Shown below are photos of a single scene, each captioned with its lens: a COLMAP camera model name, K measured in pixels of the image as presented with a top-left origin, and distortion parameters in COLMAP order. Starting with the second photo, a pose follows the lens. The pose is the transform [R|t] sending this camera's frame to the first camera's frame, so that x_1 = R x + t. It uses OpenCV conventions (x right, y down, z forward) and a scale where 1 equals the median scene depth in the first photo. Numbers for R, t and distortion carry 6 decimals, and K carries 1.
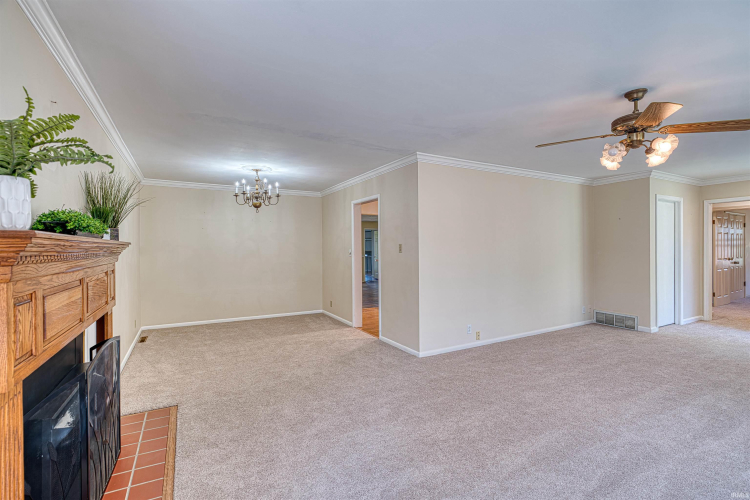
lens RADIAL K [[347.5, 0, 375.1], [0, 347.5, 248.6], [0, 0, 1]] dist [-0.005769, 0.001290]
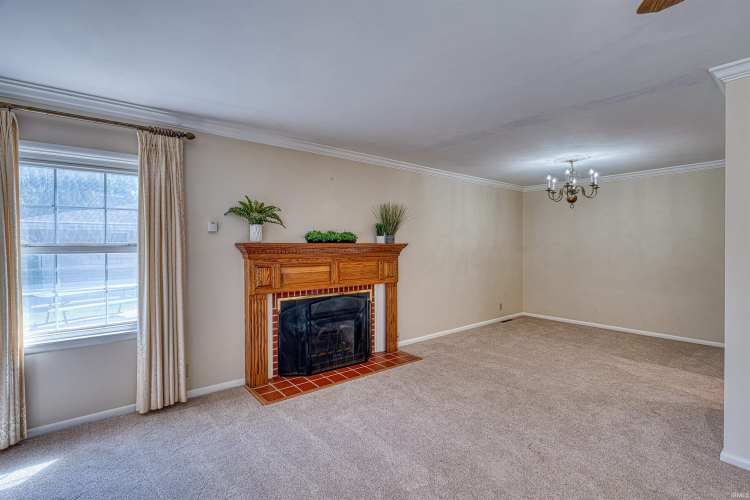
lens RADIAL K [[347.5, 0, 375.1], [0, 347.5, 248.6], [0, 0, 1]] dist [-0.005769, 0.001290]
pose [[0.171763, 0.011707, -0.985069, 0.573036], [-0.001273, 0.999931, 0.011661, -0.009282], [0.985137, -0.000749, 0.171767, 0.416767]]
